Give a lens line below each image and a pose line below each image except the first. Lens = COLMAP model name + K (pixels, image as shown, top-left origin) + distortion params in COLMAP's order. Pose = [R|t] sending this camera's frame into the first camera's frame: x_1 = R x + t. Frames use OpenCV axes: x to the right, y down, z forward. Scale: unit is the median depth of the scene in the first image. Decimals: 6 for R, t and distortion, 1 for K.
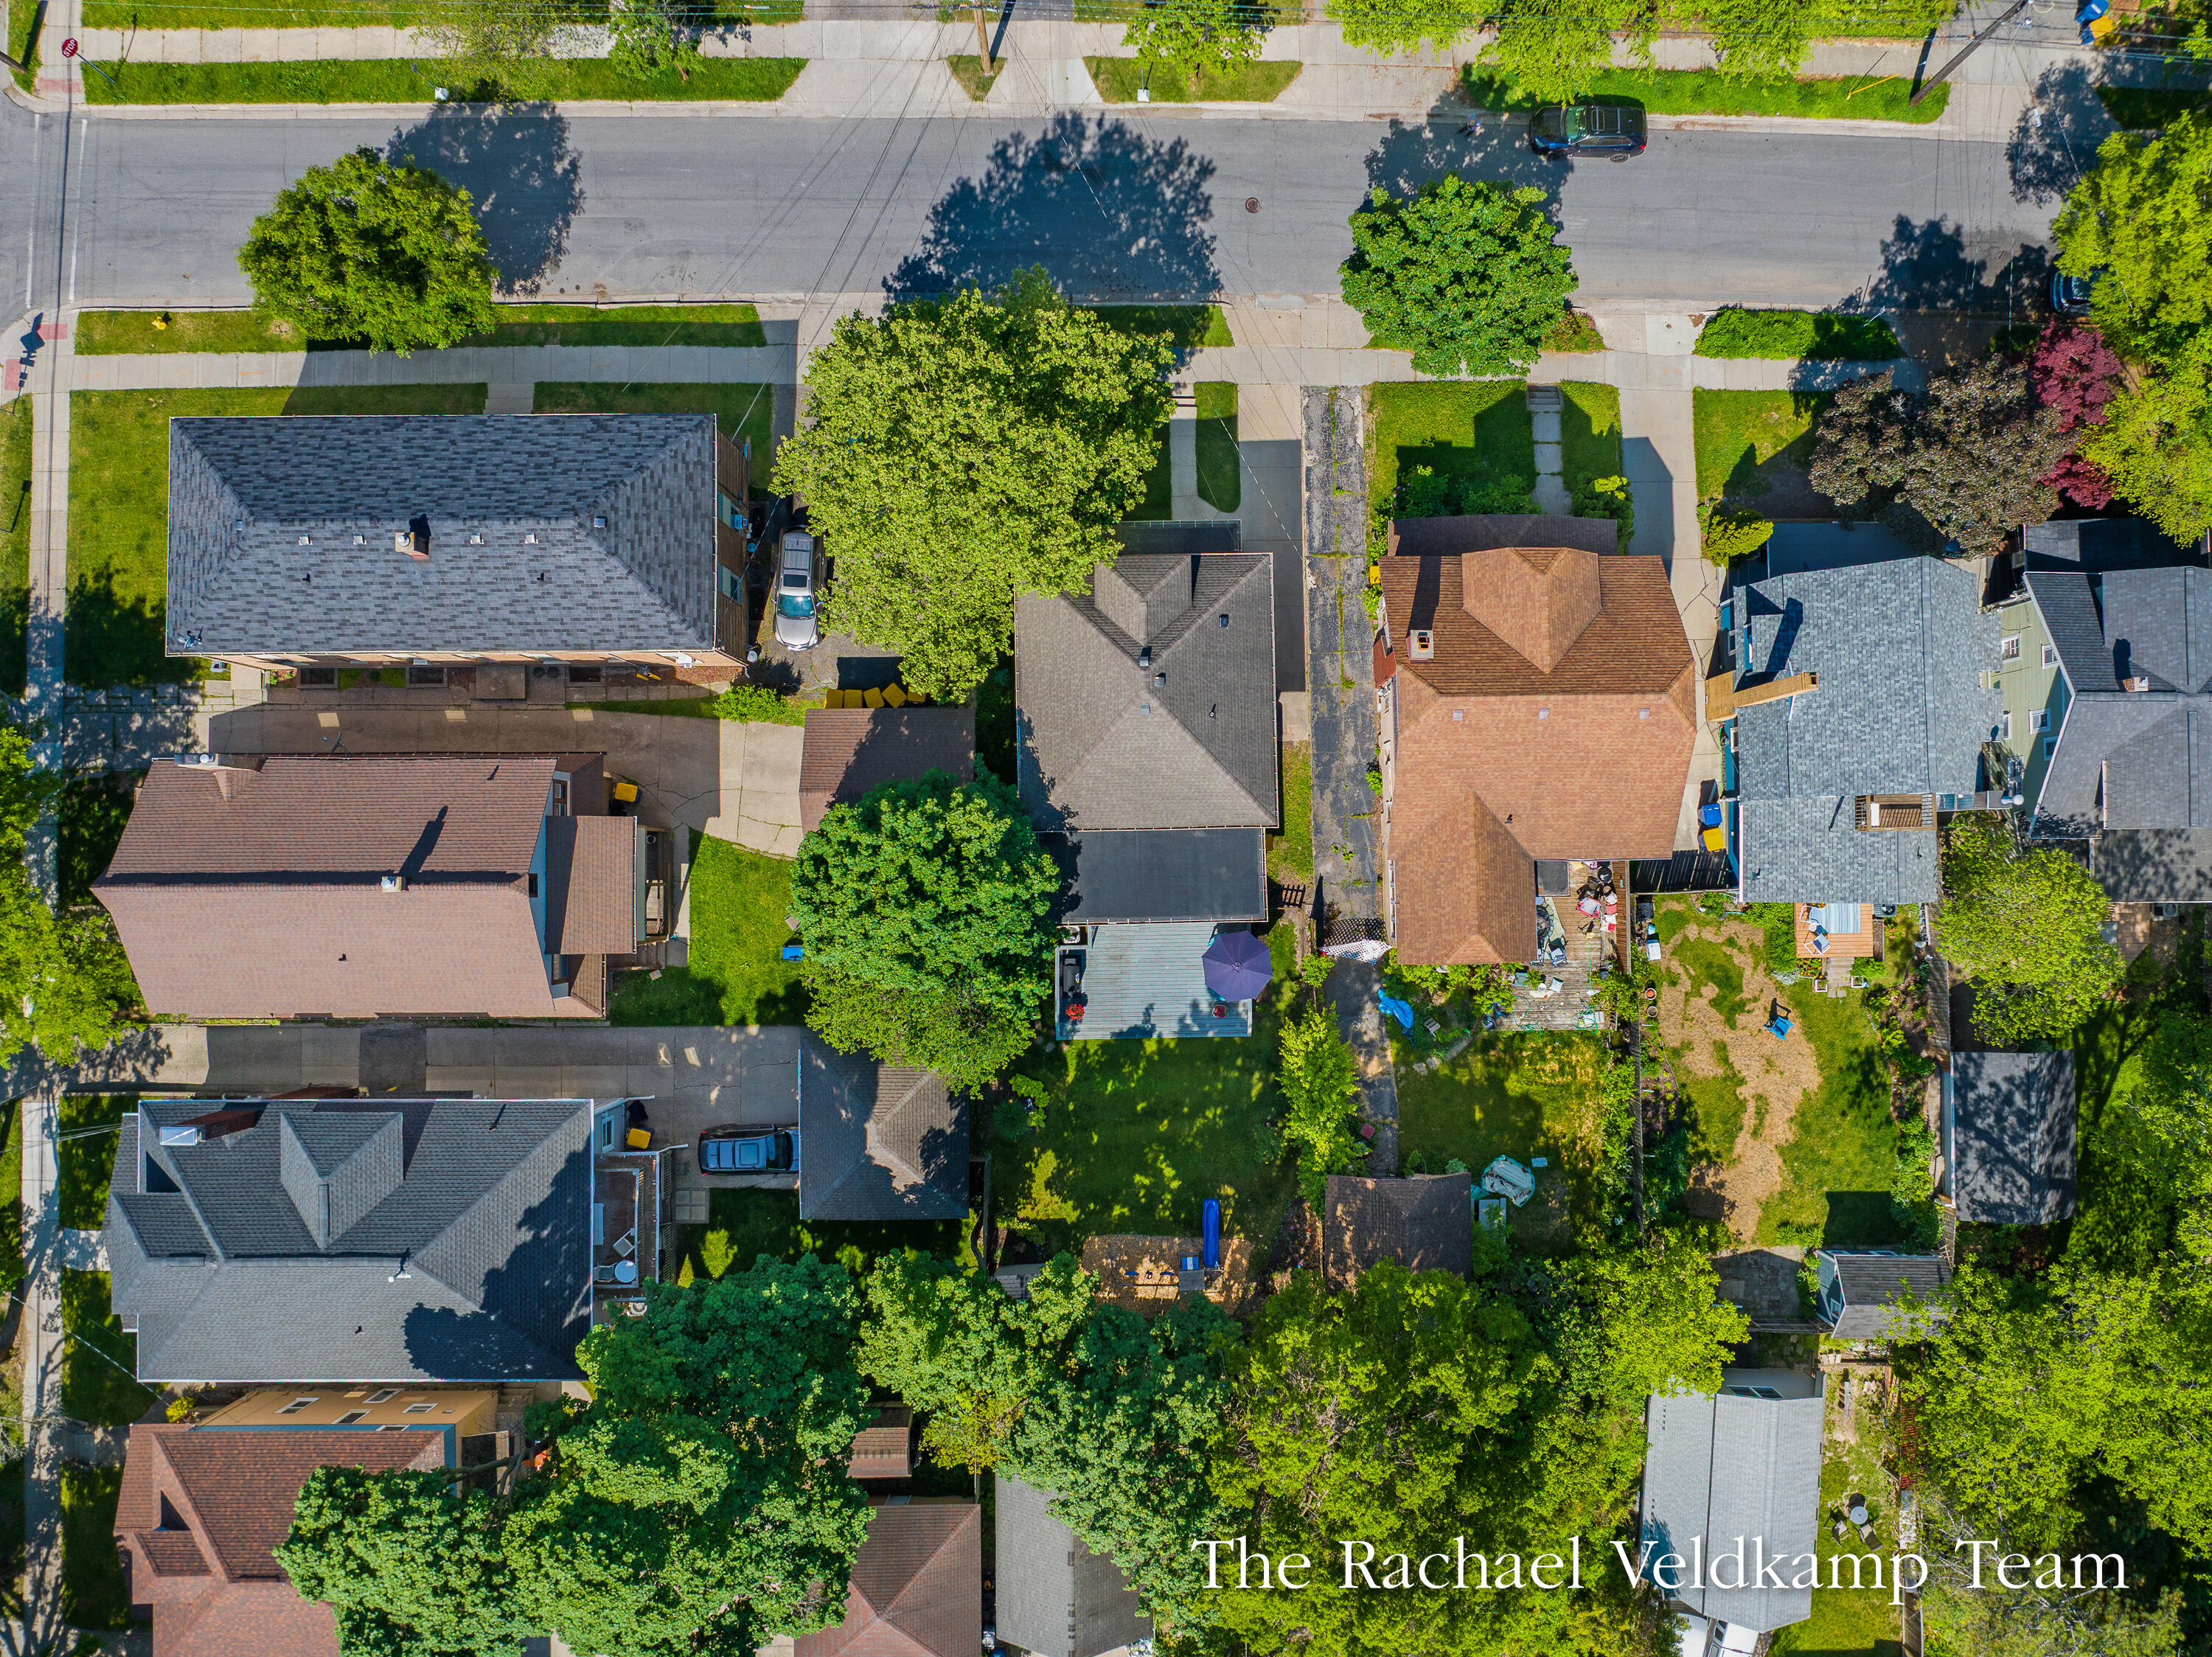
lens RADIAL K [[1588.3, 0, 1106.0], [0, 1588.3, 828.5], [0, 0, 1]] dist [-0.034940, 0.002666]
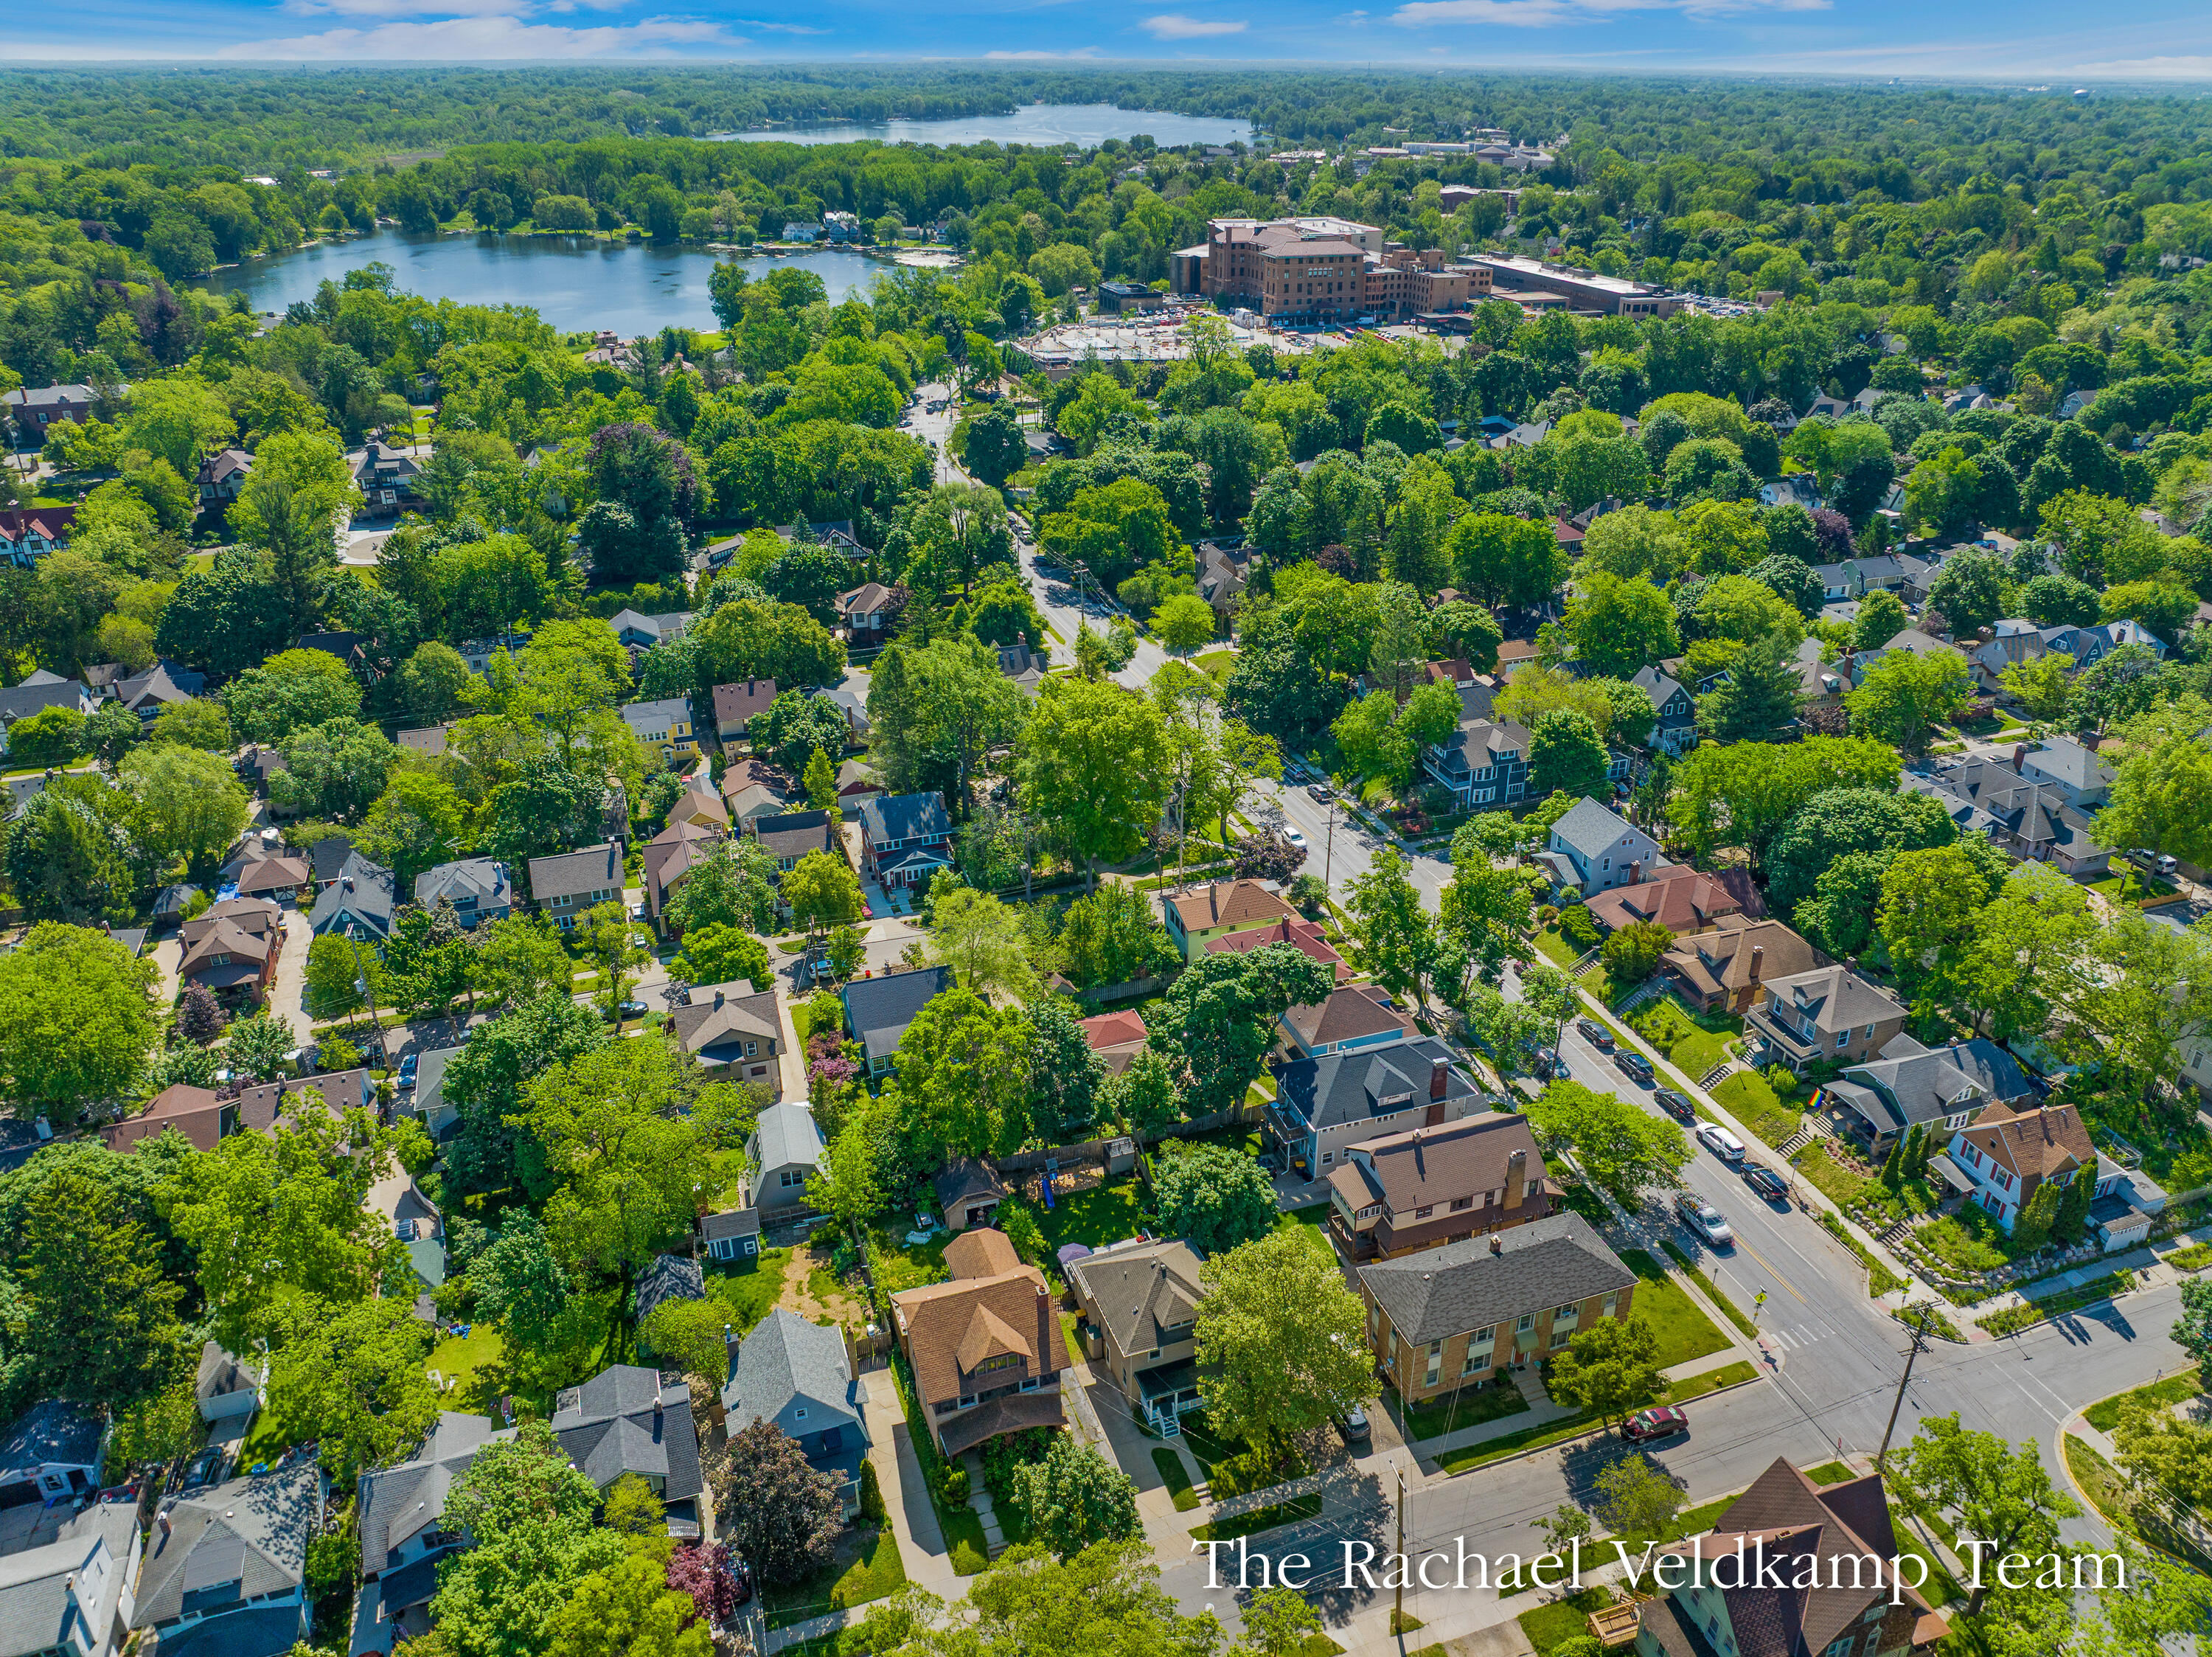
lens RADIAL K [[1588.3, 0, 1106.0], [0, 1588.3, 828.5], [0, 0, 1]] dist [-0.034940, 0.002666]
pose [[-0.945271, 0.111398, -0.306681, 0.597256], [-0.325220, -0.397568, 0.858004, -1.426635], [-0.026347, 0.910786, 0.412038, -0.366934]]
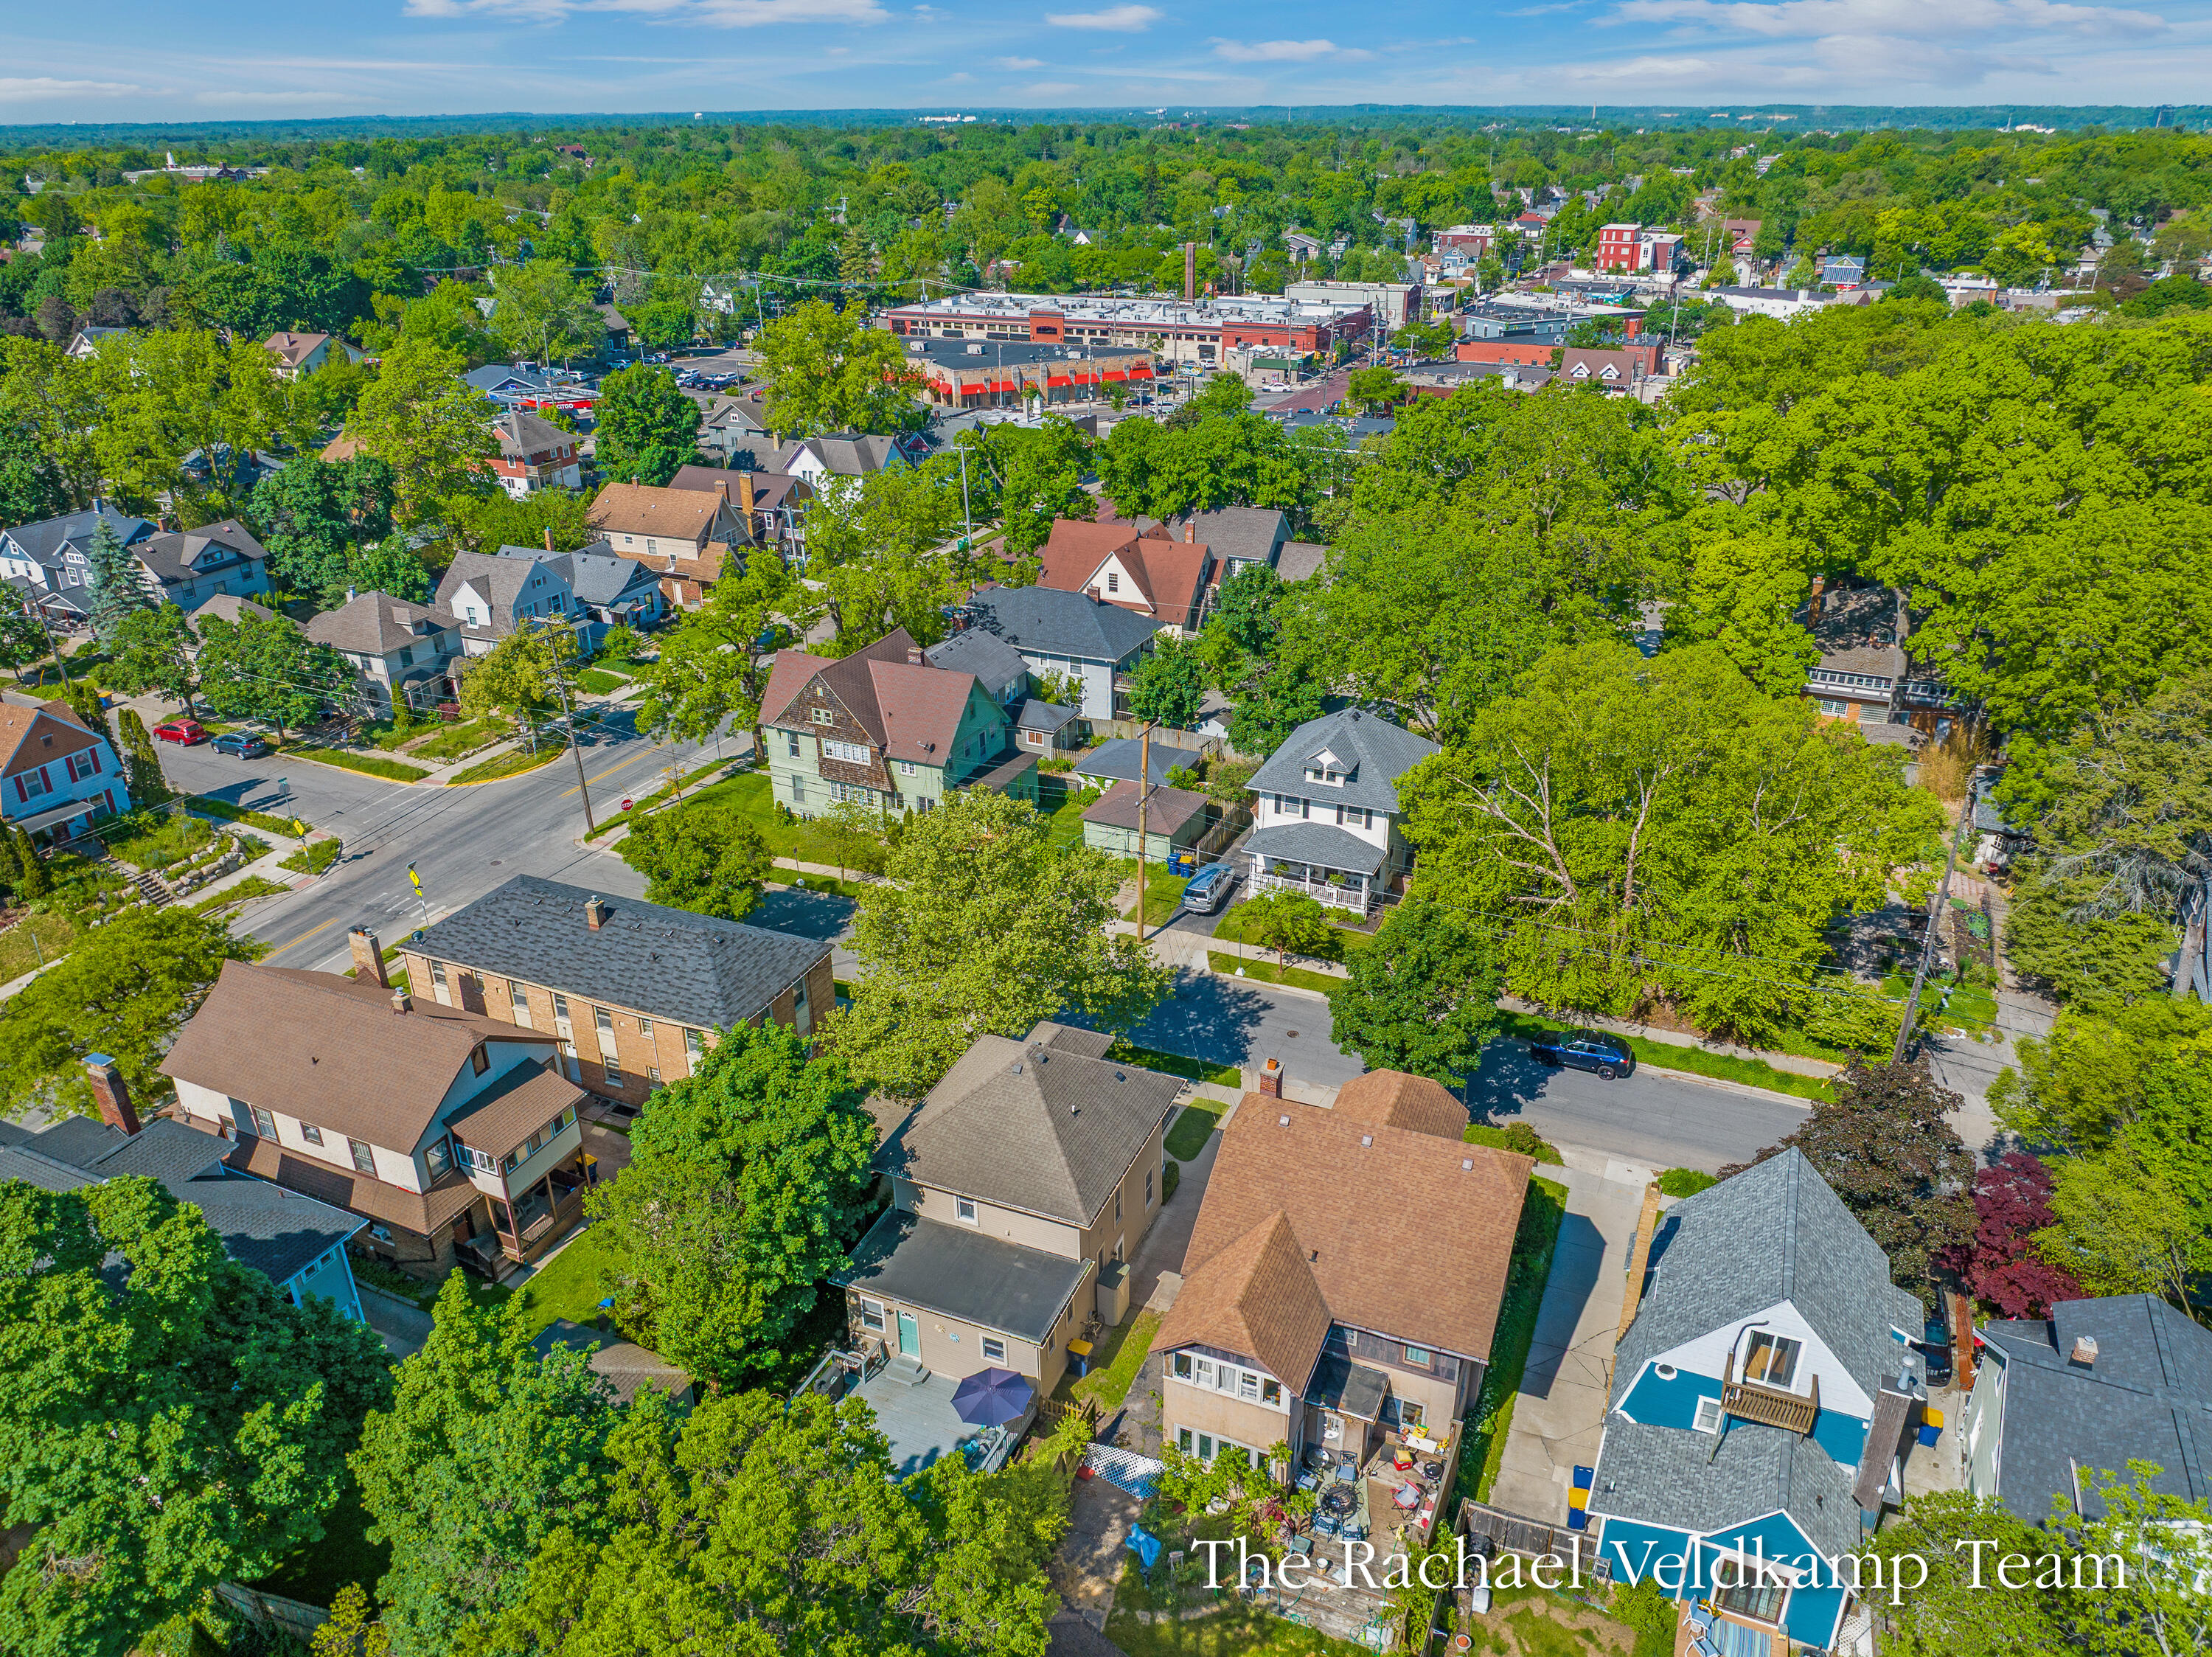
lens RADIAL K [[1529.7, 0, 1106.0], [0, 1529.7, 828.5], [0, 0, 1]] dist [-0.032063, 0.001840]
pose [[0.910505, 0.134765, -0.390921, 0.414215], [-0.409895, 0.418693, -0.810359, 0.589222], [0.054468, 0.898073, 0.436462, 0.316402]]
